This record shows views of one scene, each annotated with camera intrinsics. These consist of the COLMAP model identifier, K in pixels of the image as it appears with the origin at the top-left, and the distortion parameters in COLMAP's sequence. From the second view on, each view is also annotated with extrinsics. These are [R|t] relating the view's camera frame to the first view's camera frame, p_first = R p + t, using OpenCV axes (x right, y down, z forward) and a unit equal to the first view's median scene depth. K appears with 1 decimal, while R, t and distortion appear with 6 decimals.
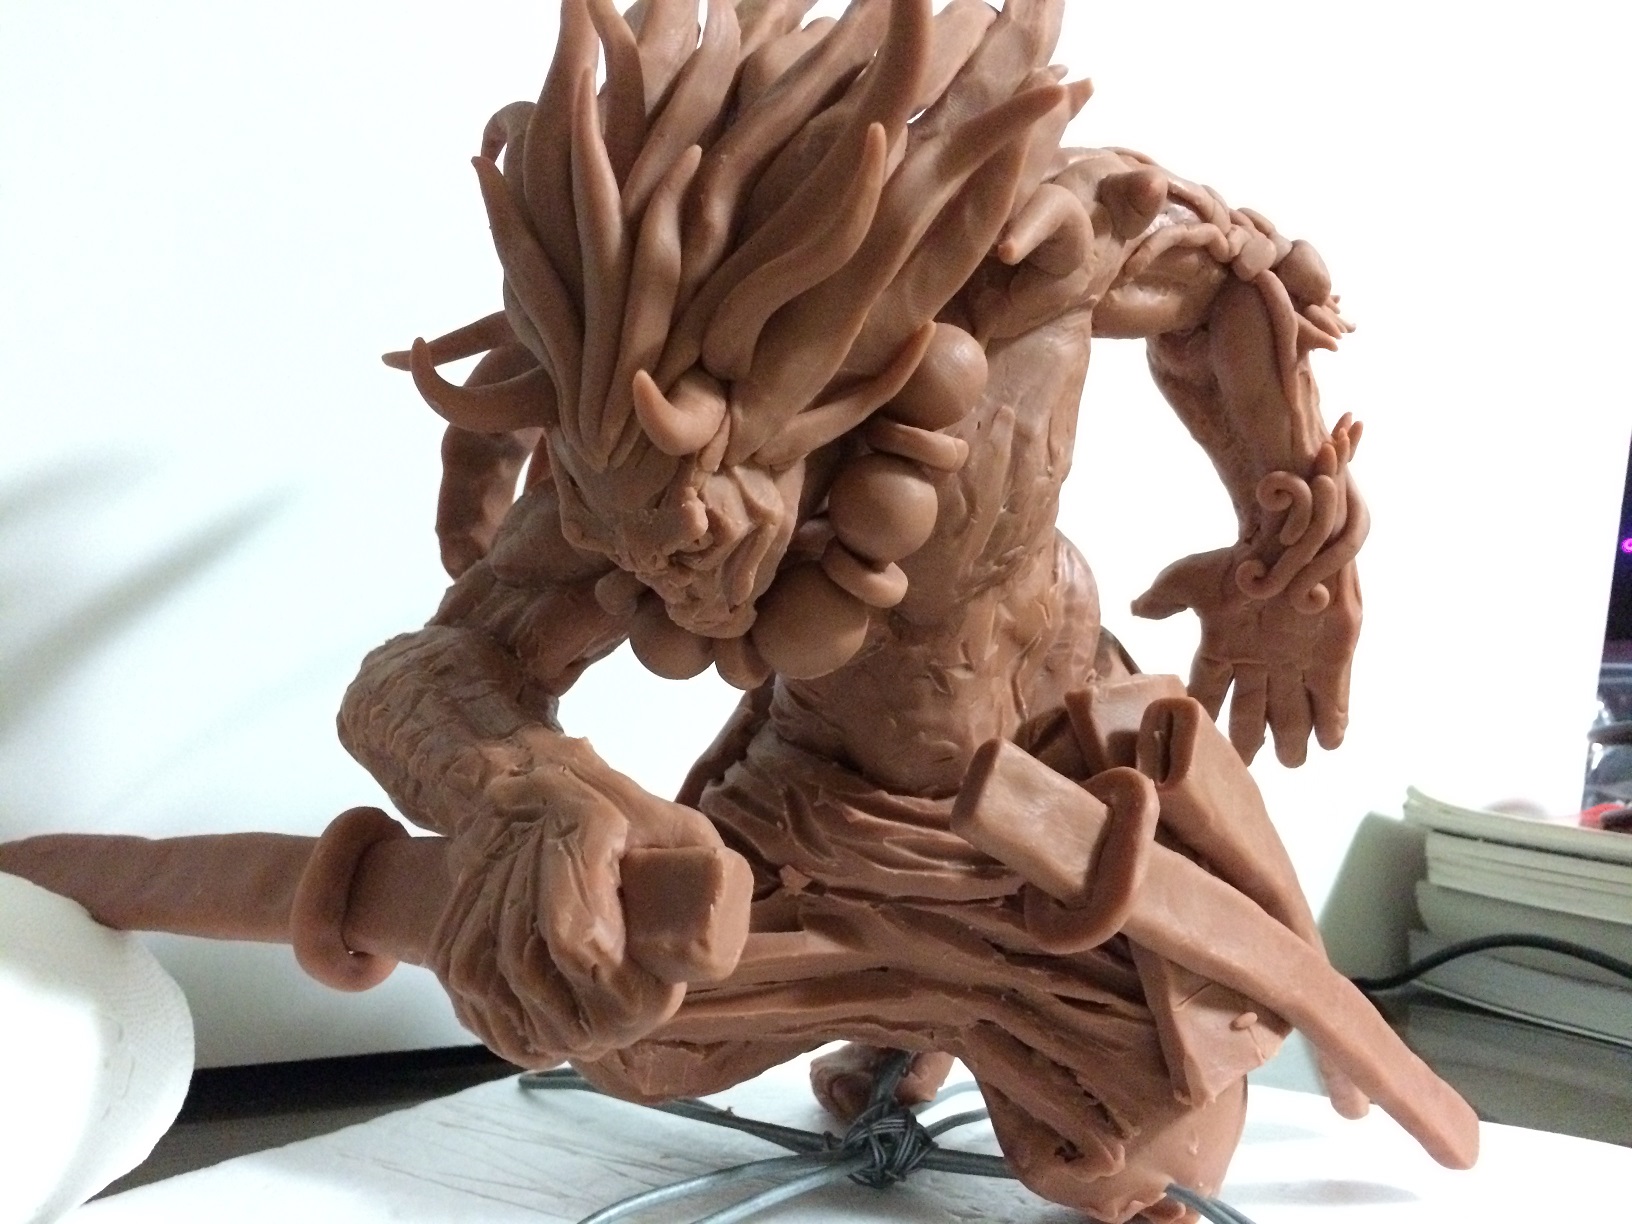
lens RADIAL K [[1166.0, 0, 816.0], [0, 1166.0, 612.0], [0, 0, 1]] dist [0.000278, -0.000835]
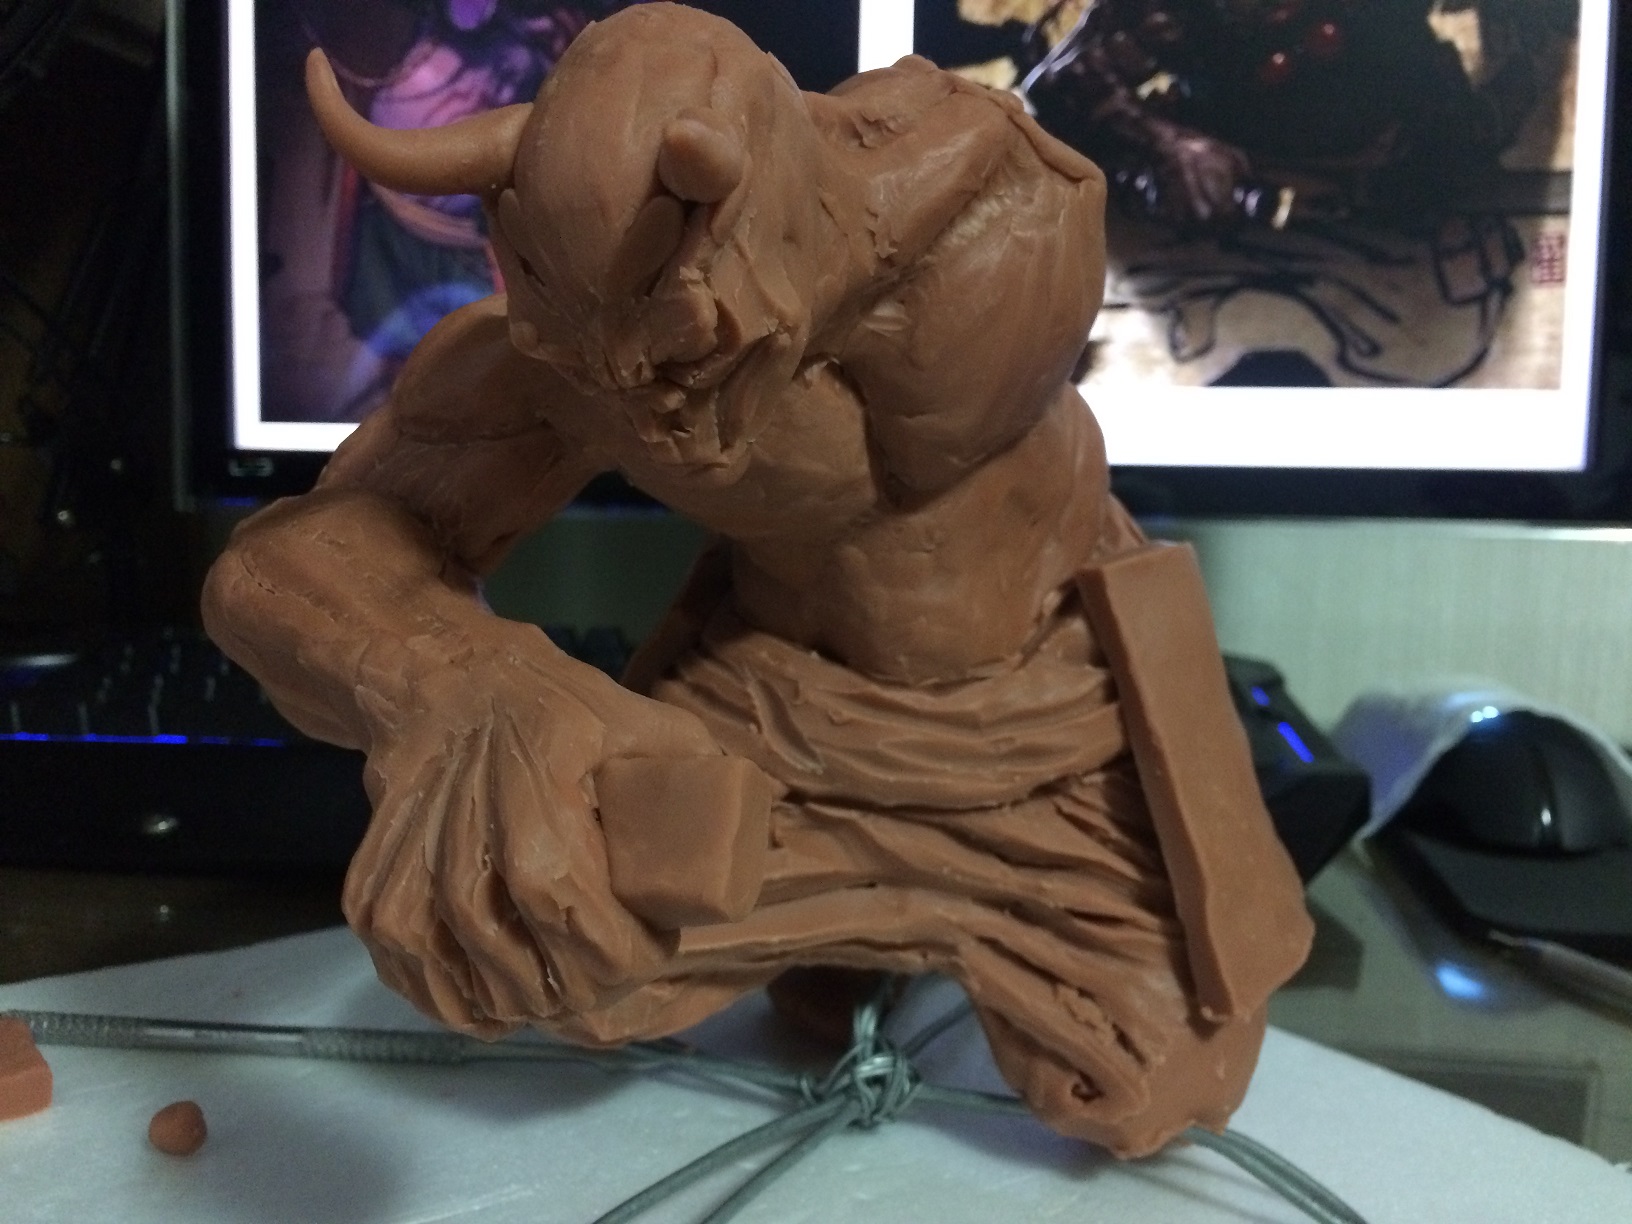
lens RADIAL K [[1166.0, 0, 816.0], [0, 1166.0, 612.0], [0, 0, 1]] dist [0.000278, -0.000835]
pose [[0.996261, 0.009279, 0.085896, -0.060885], [-0.016453, 0.996397, 0.083197, 0.031147], [-0.084814, -0.084299, 0.992824, 0.161663]]
